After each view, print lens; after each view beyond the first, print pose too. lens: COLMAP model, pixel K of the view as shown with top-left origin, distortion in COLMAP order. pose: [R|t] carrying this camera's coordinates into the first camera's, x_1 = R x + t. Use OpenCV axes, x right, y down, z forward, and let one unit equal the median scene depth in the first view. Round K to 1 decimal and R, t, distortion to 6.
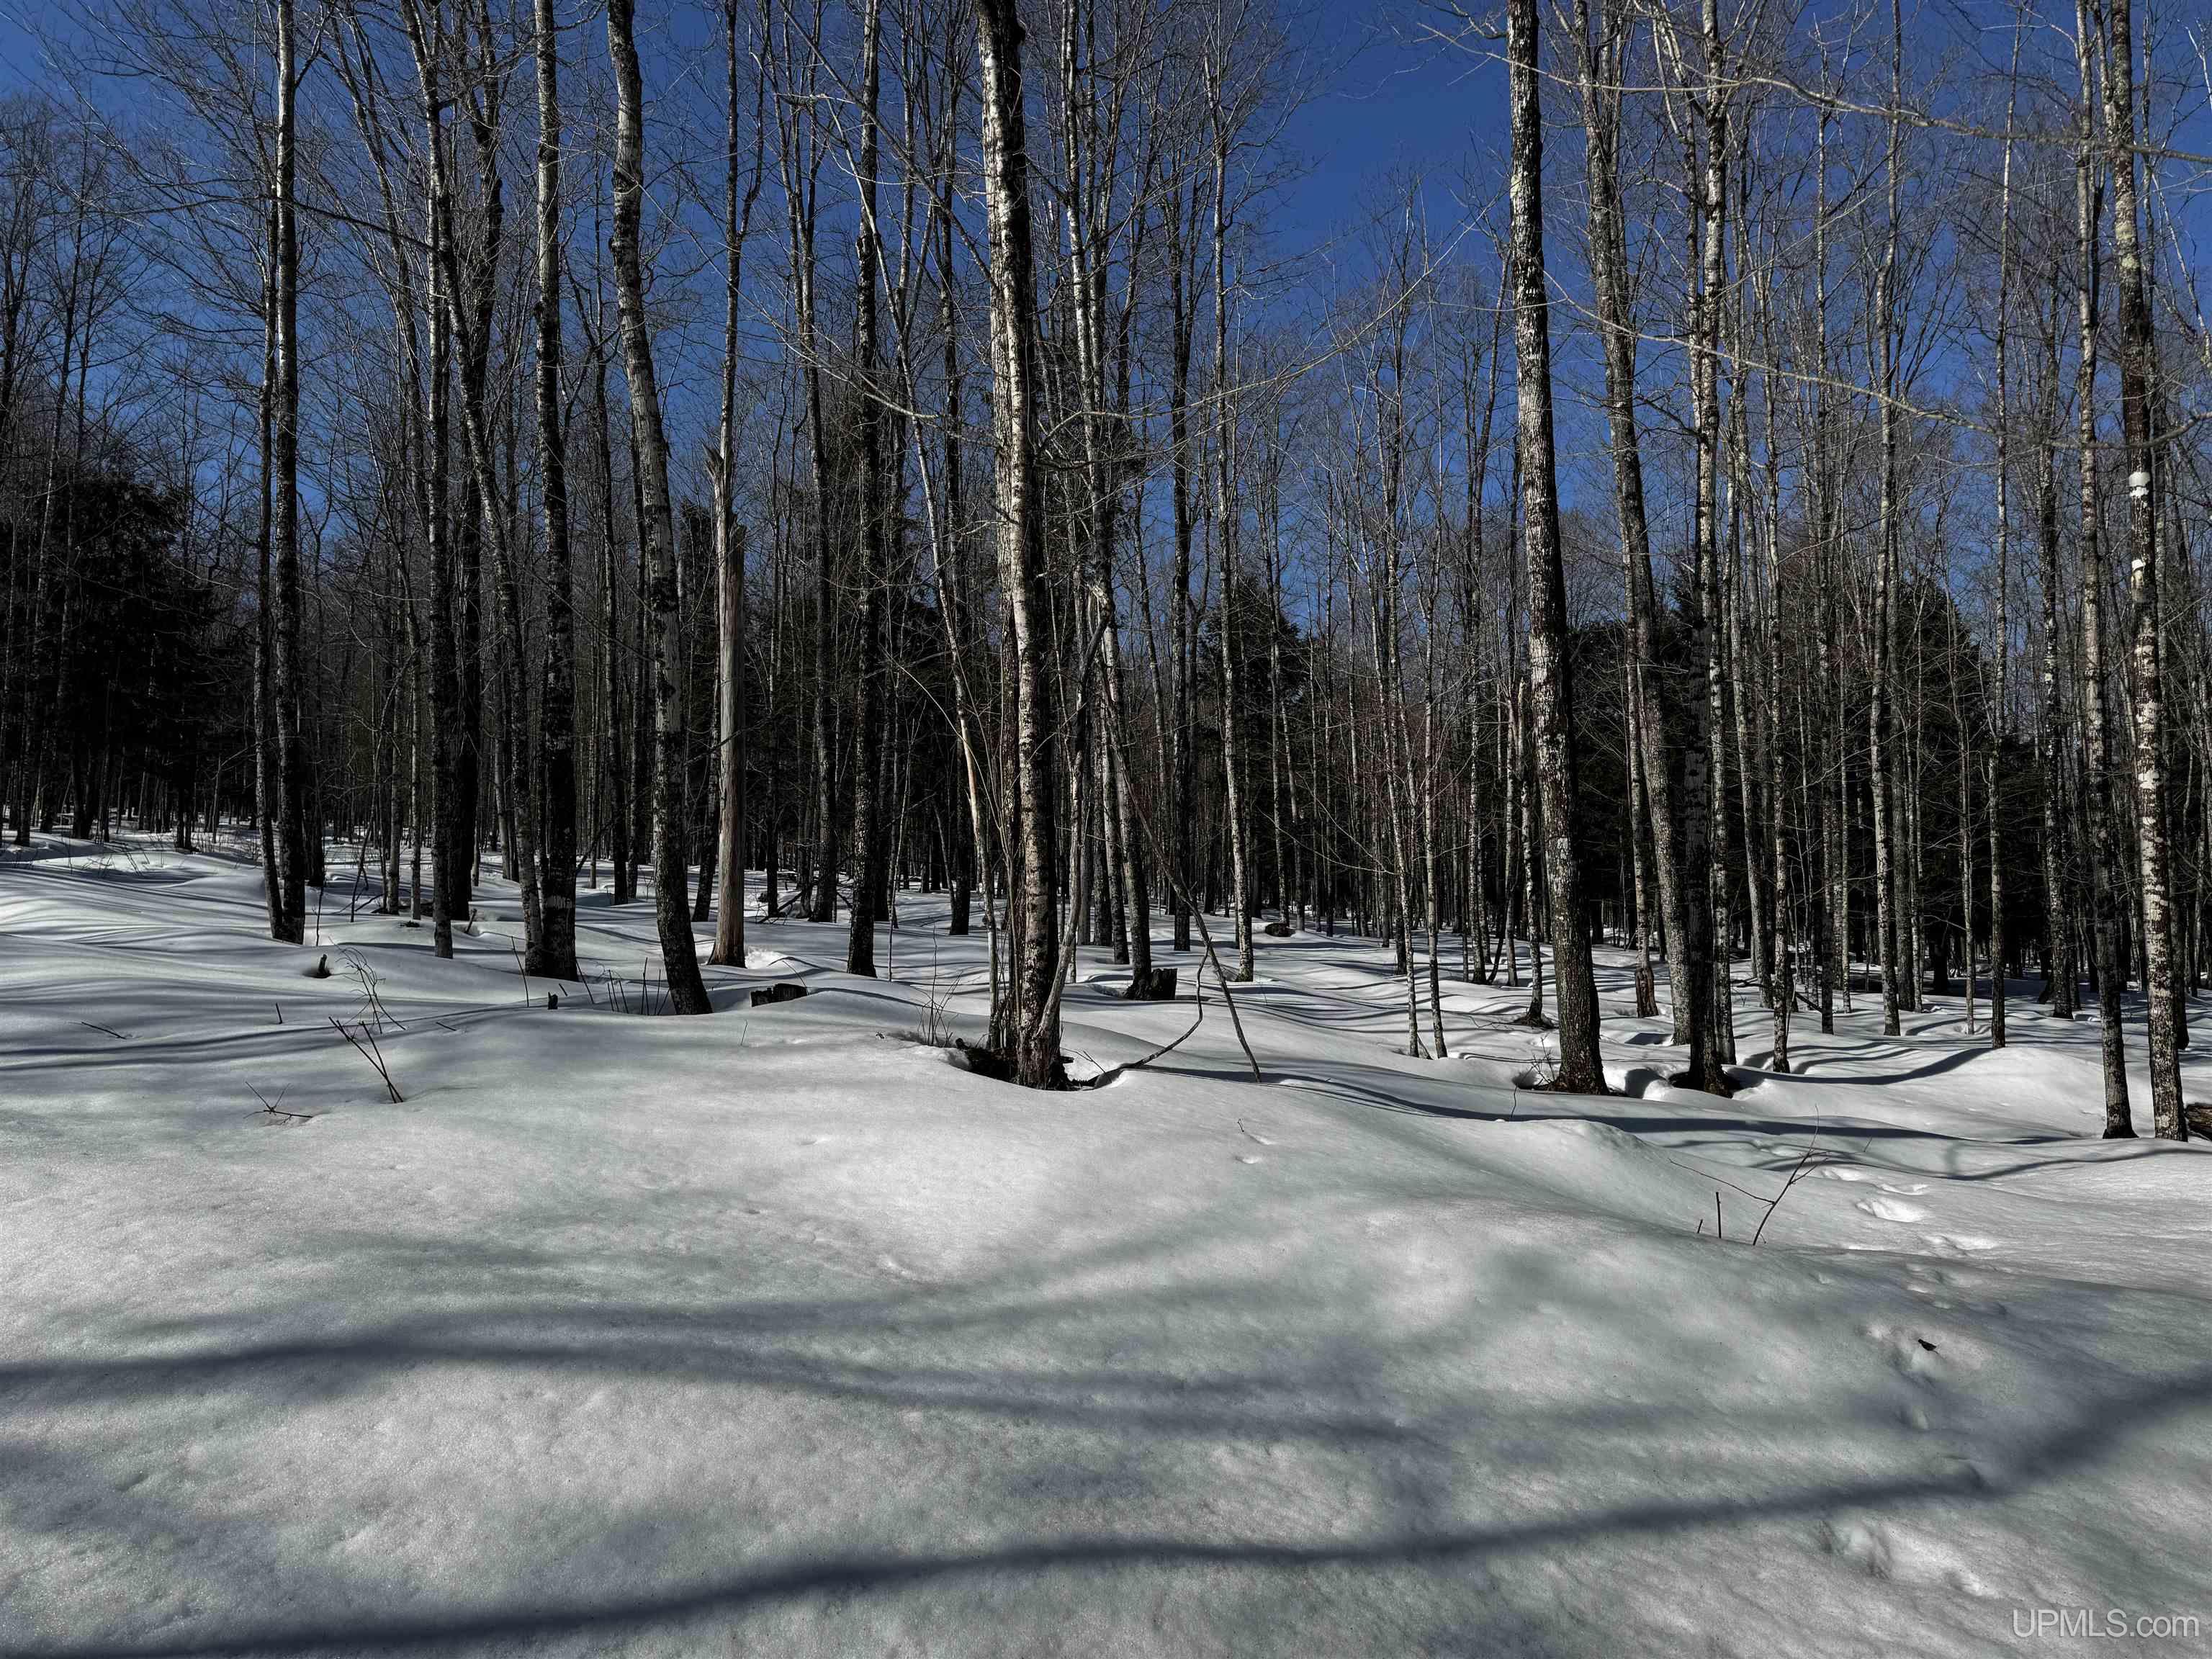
lens RADIAL K [[1640.2, 0, 1106.0], [0, 1640.2, 829.5], [0, 0, 1]] dist [0.003689, 0.002205]
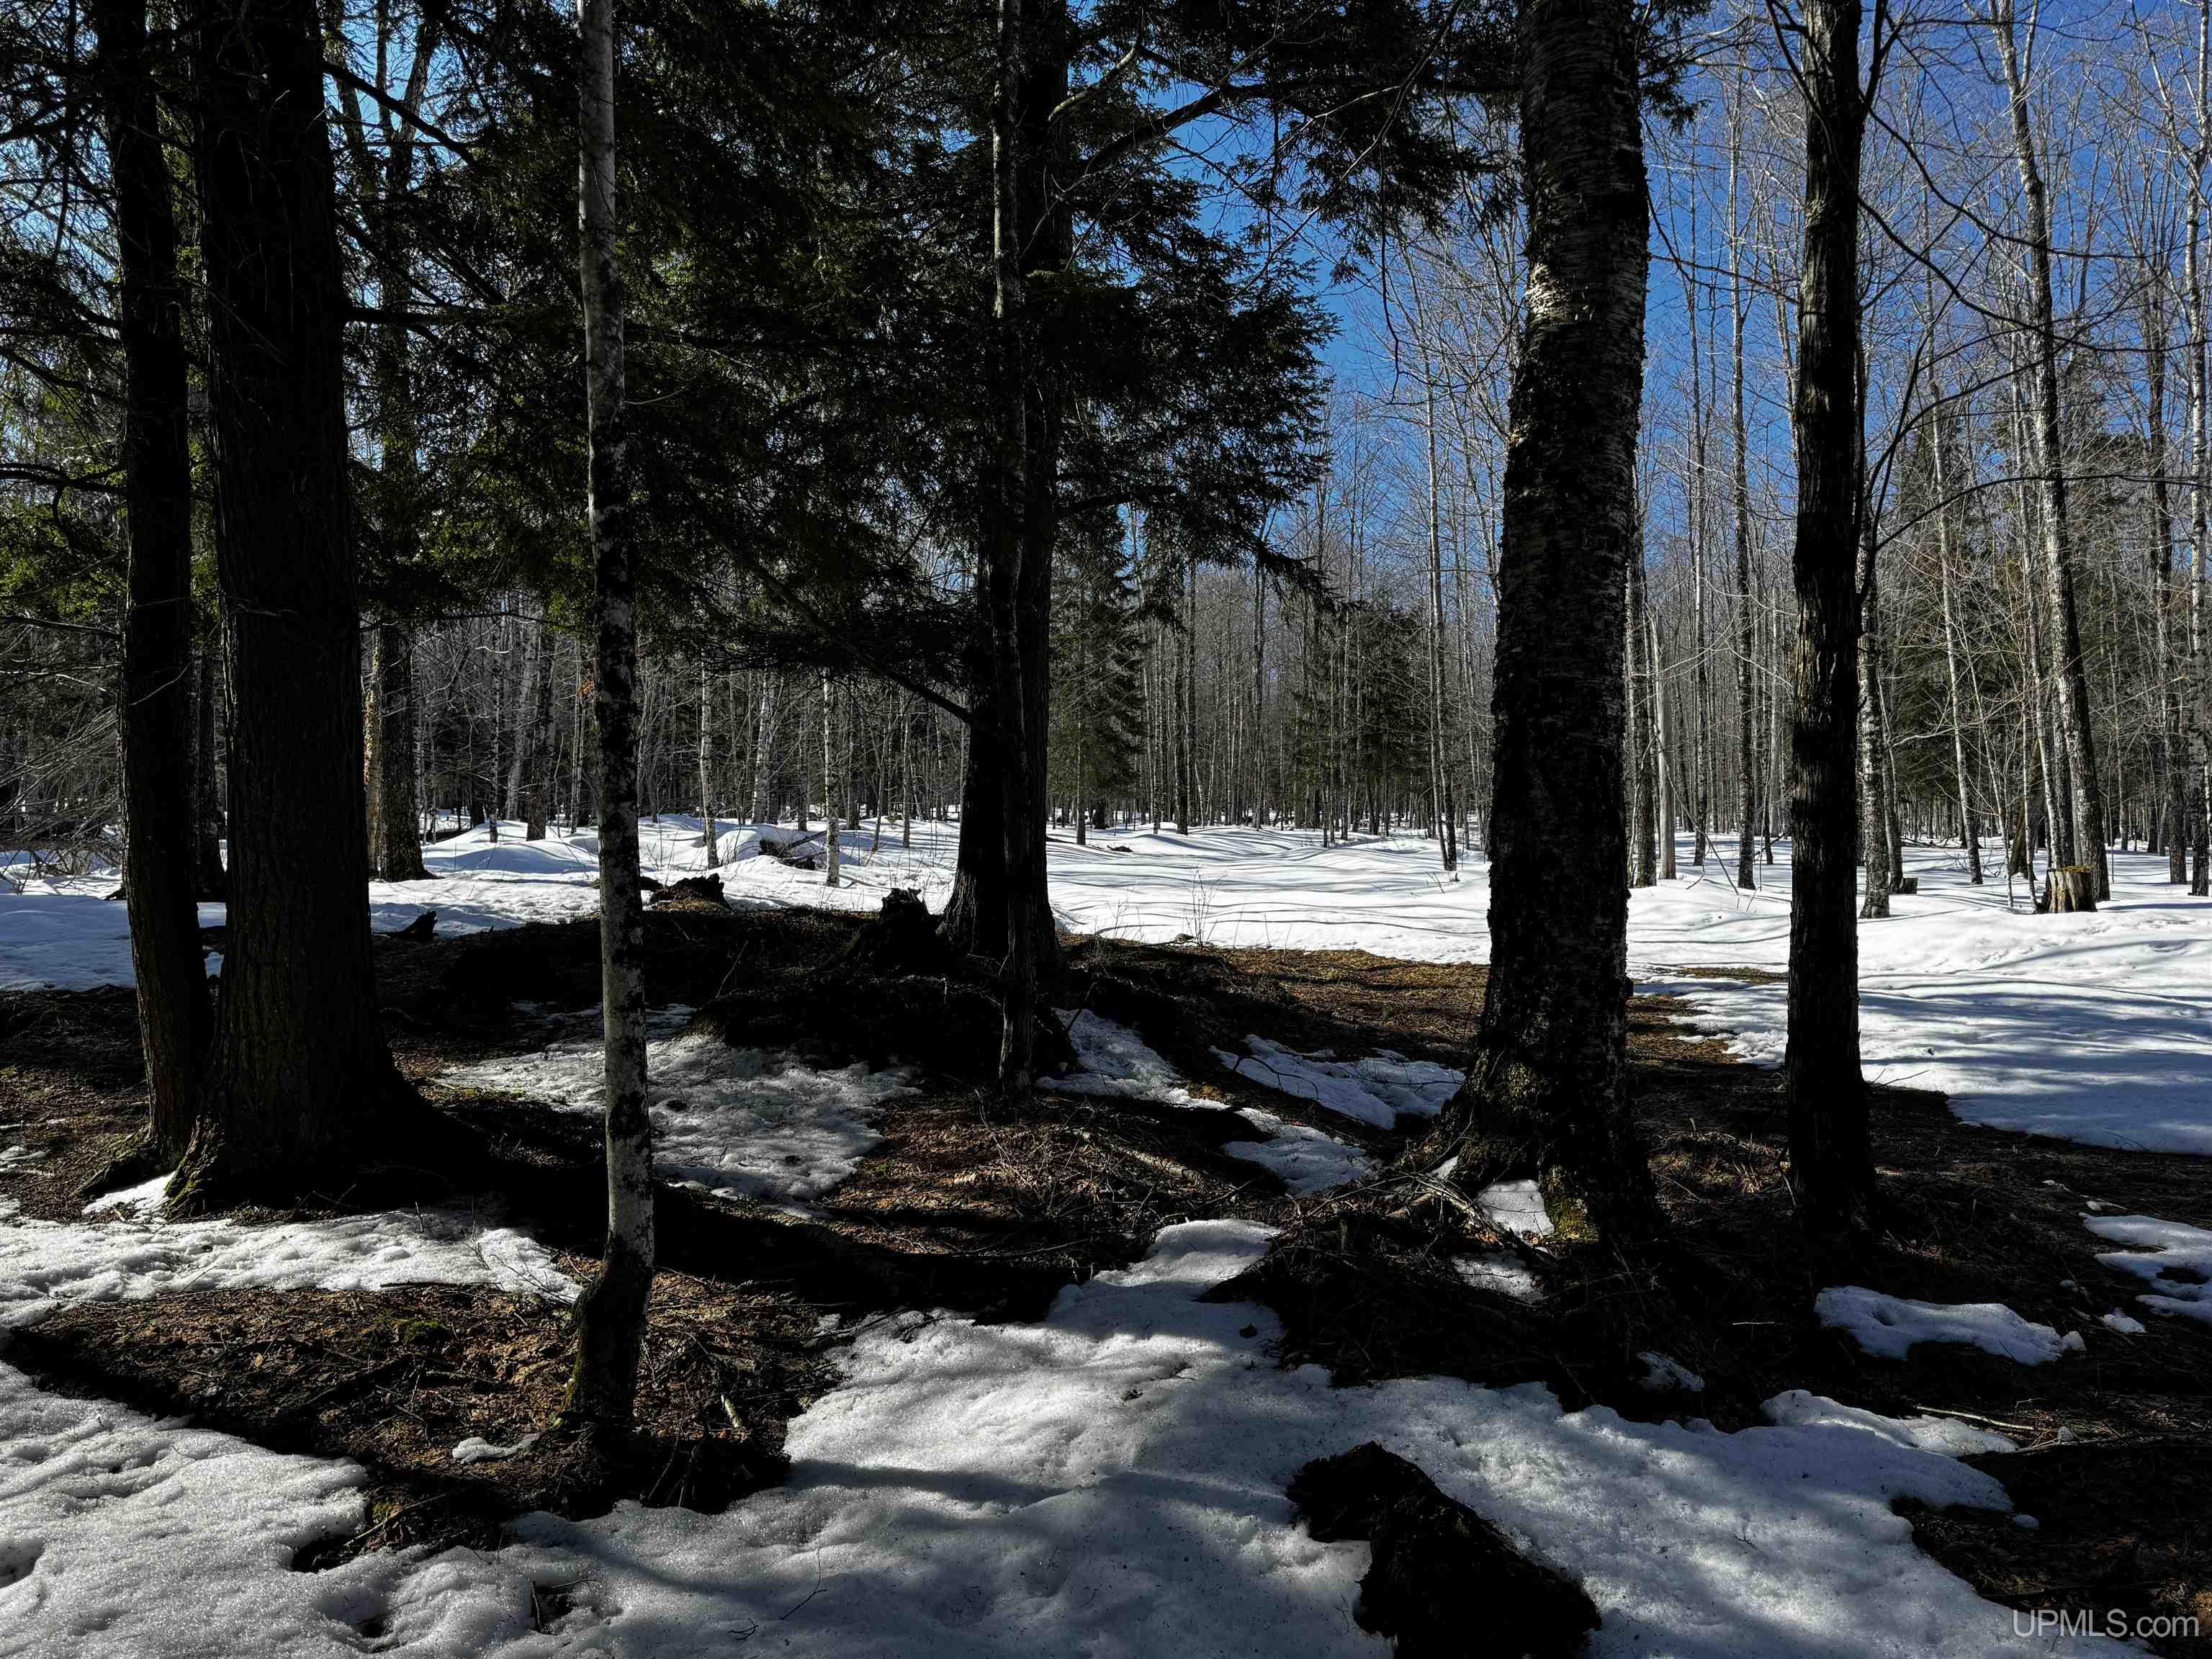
lens RADIAL K [[1640.2, 0, 1106.0], [0, 1640.2, 829.5], [0, 0, 1]] dist [0.003689, 0.002205]
pose [[0.745330, -0.049399, -0.664863, 0.368748], [0.056491, 0.998344, -0.010848, 0.004454], [0.664298, -0.029473, 0.746887, -0.558583]]
